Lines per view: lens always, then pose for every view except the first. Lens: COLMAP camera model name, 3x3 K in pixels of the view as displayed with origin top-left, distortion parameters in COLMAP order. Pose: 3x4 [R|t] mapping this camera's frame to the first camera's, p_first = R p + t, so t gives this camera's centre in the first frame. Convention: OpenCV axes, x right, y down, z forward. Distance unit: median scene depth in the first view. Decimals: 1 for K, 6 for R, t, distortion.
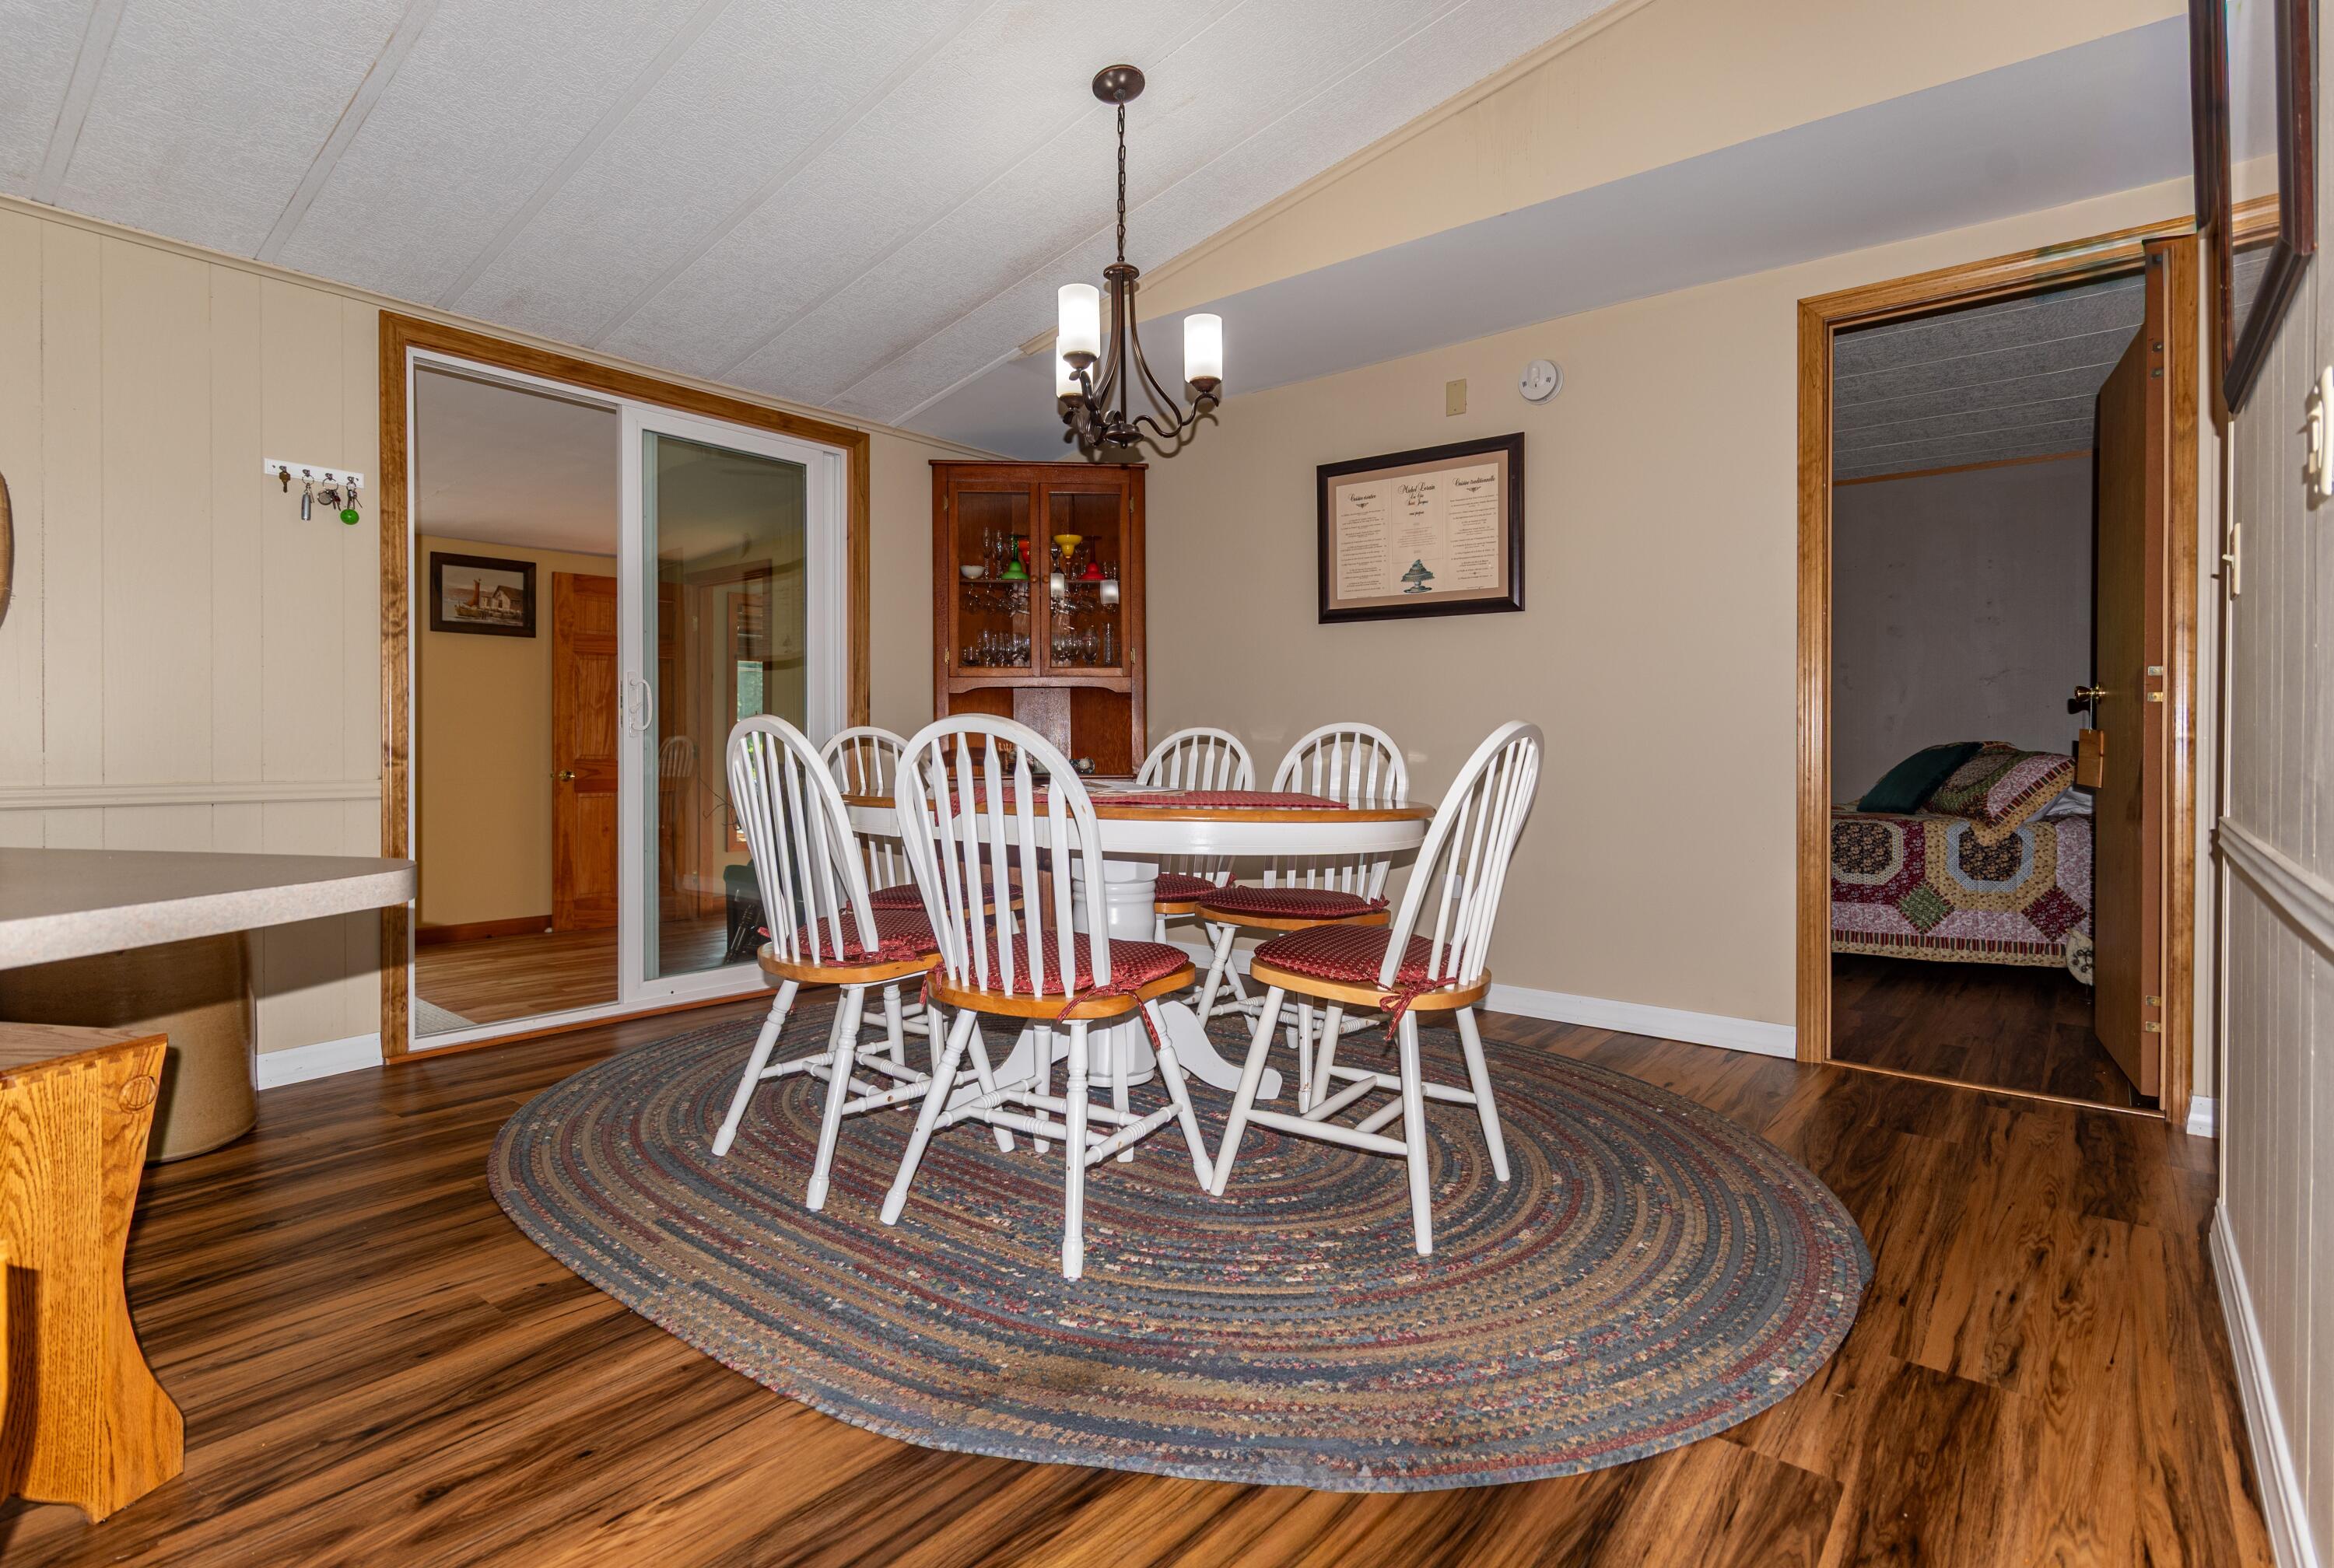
lens RADIAL K [[1163.8, 0, 1163.5], [0, 1163.8, 752.2], [0, 0, 1]] dist [0.003712, -0.000752]
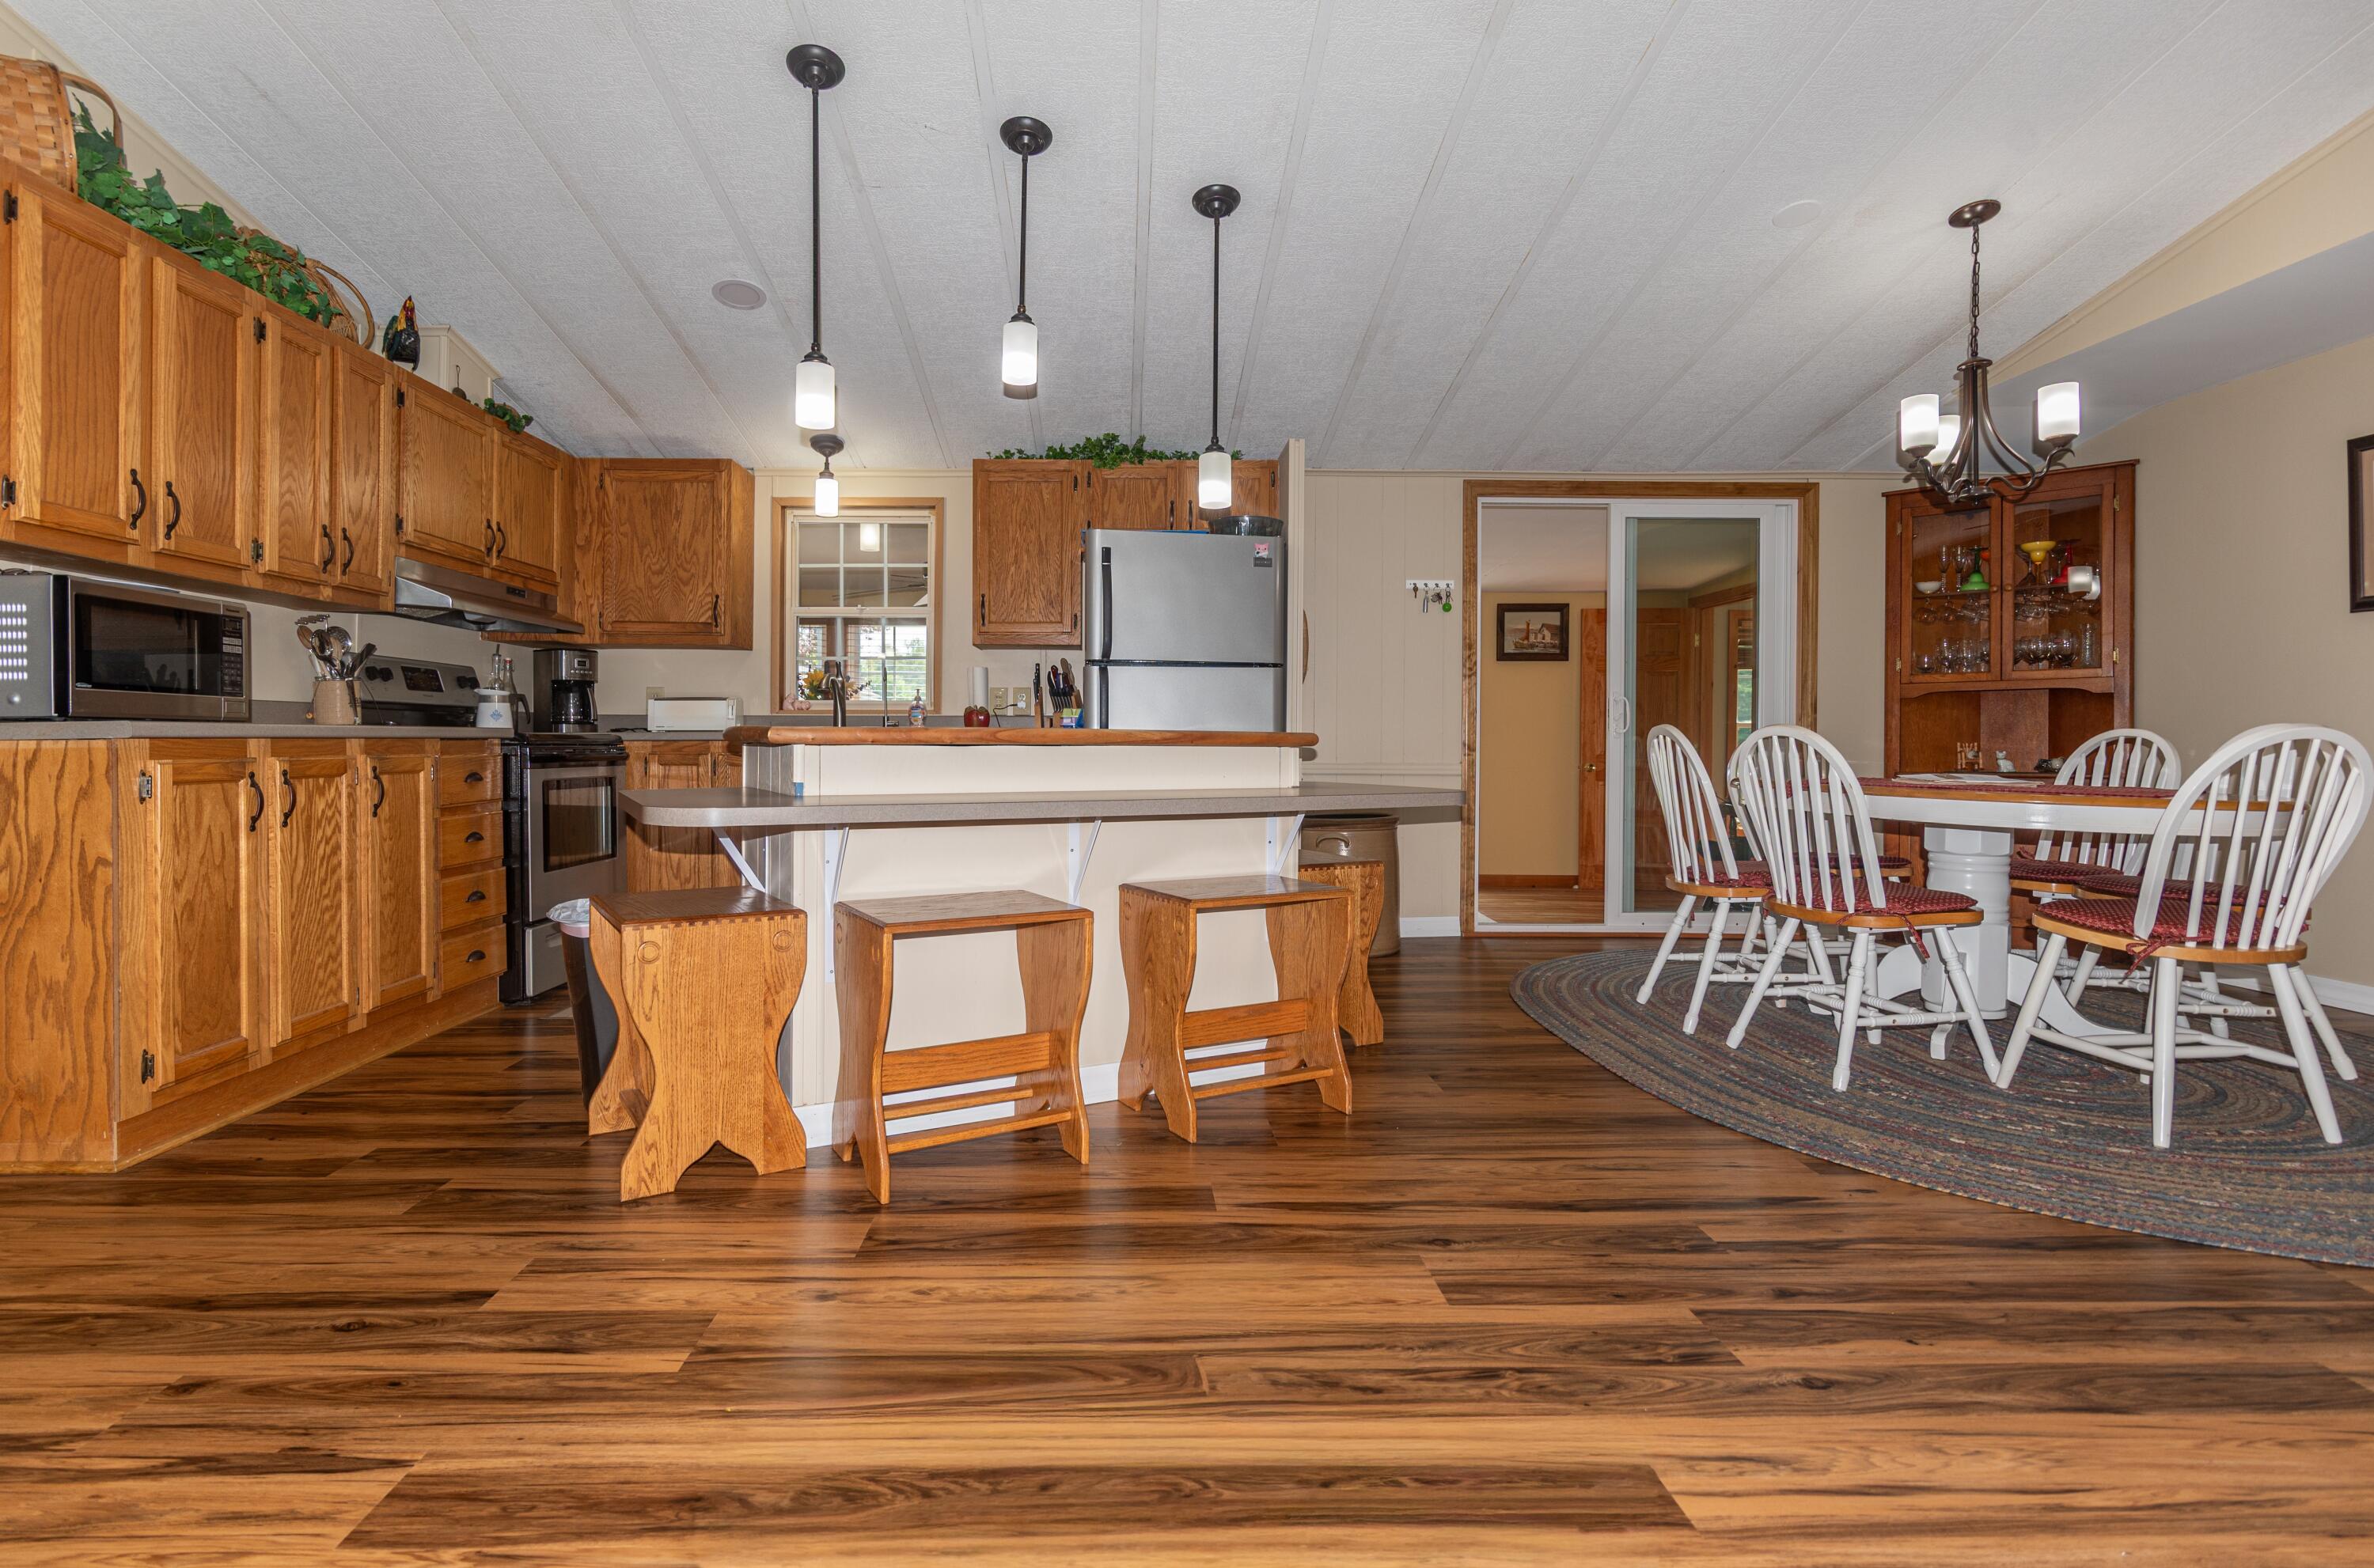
lens RADIAL K [[1274.0, 0, 1097.3], [0, 1274.0, 752.6], [0, 0, 1]] dist [-0.001965, -0.002518]
pose [[0.638313, 0.008936, -0.769725, 0.381572], [-0.008641, 0.999953, 0.004443, 0.003756], [0.769728, 0.003815, 0.638360, -0.539637]]
